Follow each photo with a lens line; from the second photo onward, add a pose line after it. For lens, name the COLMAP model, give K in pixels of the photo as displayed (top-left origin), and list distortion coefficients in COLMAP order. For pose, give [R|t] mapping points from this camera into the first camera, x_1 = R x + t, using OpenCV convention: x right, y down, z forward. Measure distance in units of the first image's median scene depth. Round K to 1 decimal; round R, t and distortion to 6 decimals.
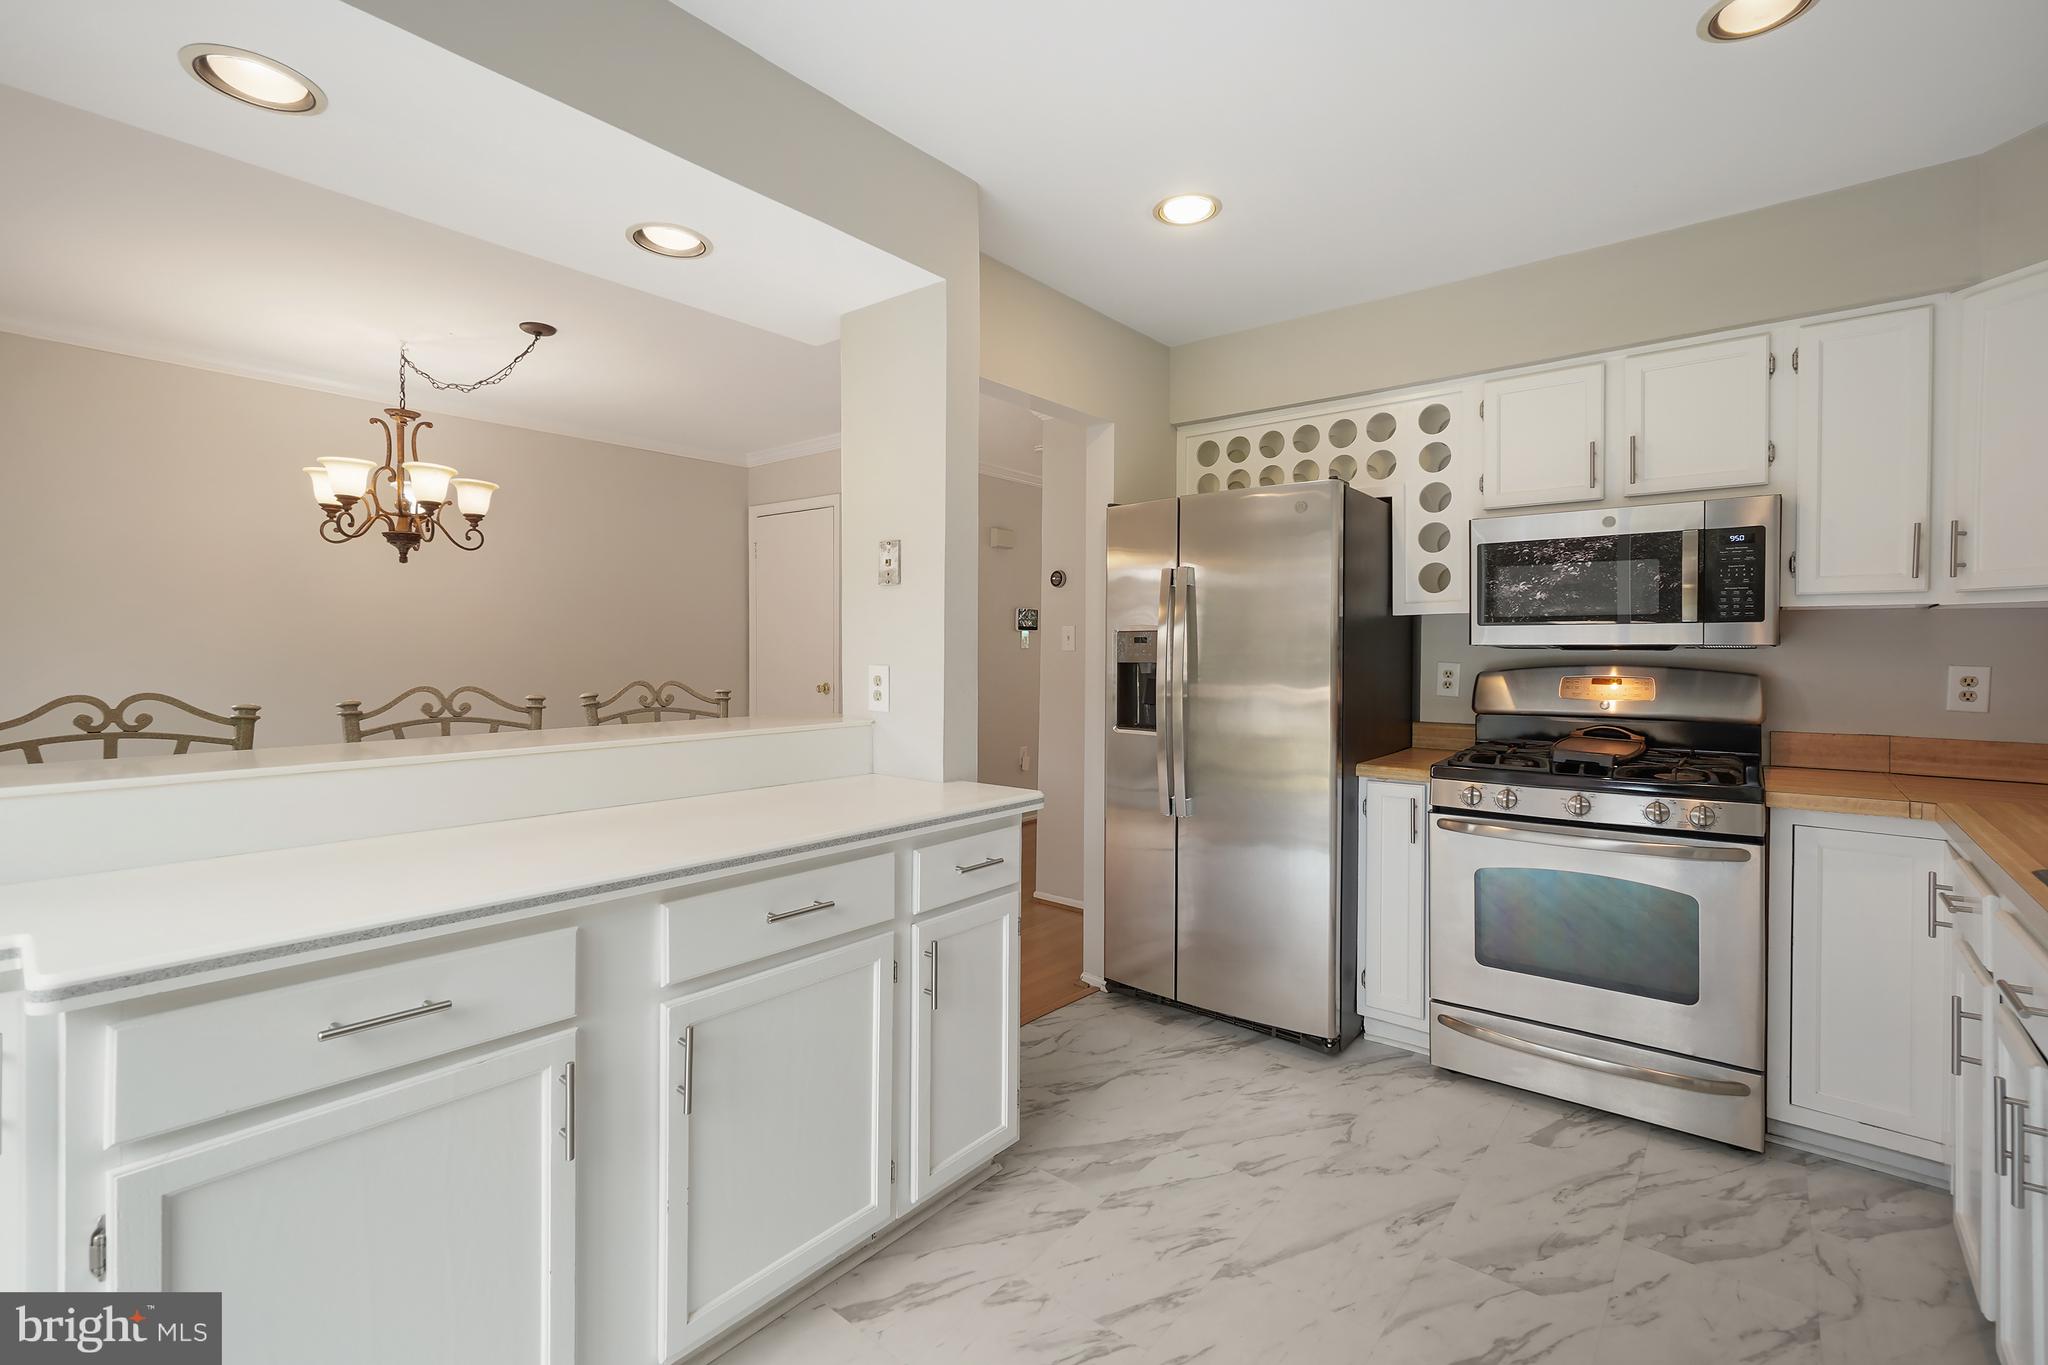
lens RADIAL K [[900.7, 0, 1019.4], [0, 900.7, 616.5], [0, 0, 1]] dist [-0.008628, 0.001474]
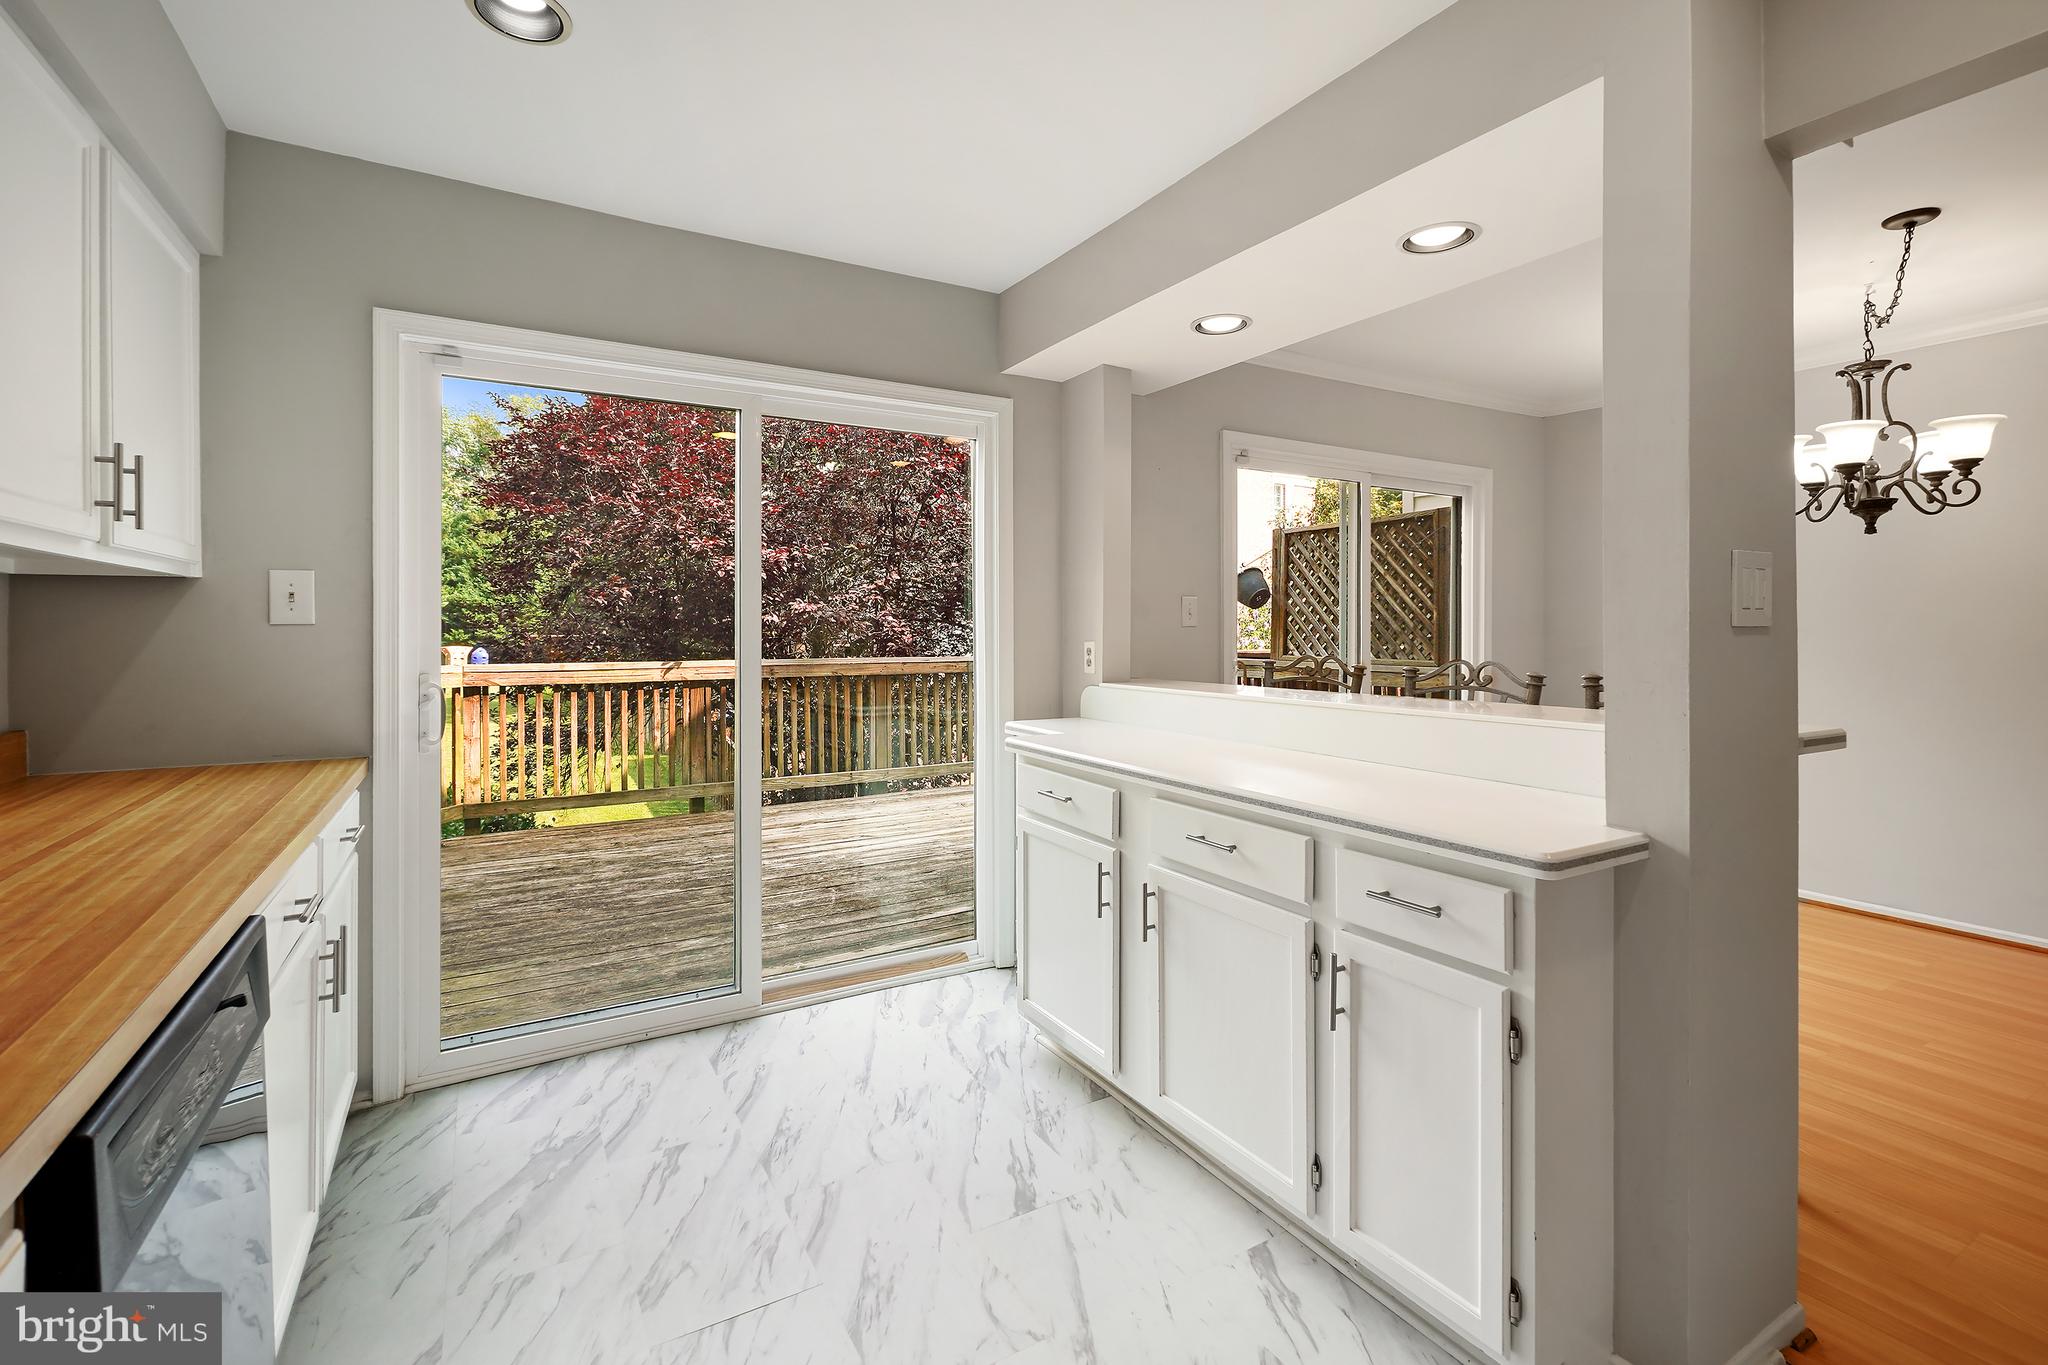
lens RADIAL K [[900.7, 0, 1019.4], [0, 900.7, 616.5], [0, 0, 1]] dist [-0.008628, 0.001474]
pose [[-0.340045, -0.019252, -0.940212, 0.637857], [0.035207, 0.998829, -0.033185, 0.032262], [0.939750, -0.044387, -0.338969, 0.746176]]
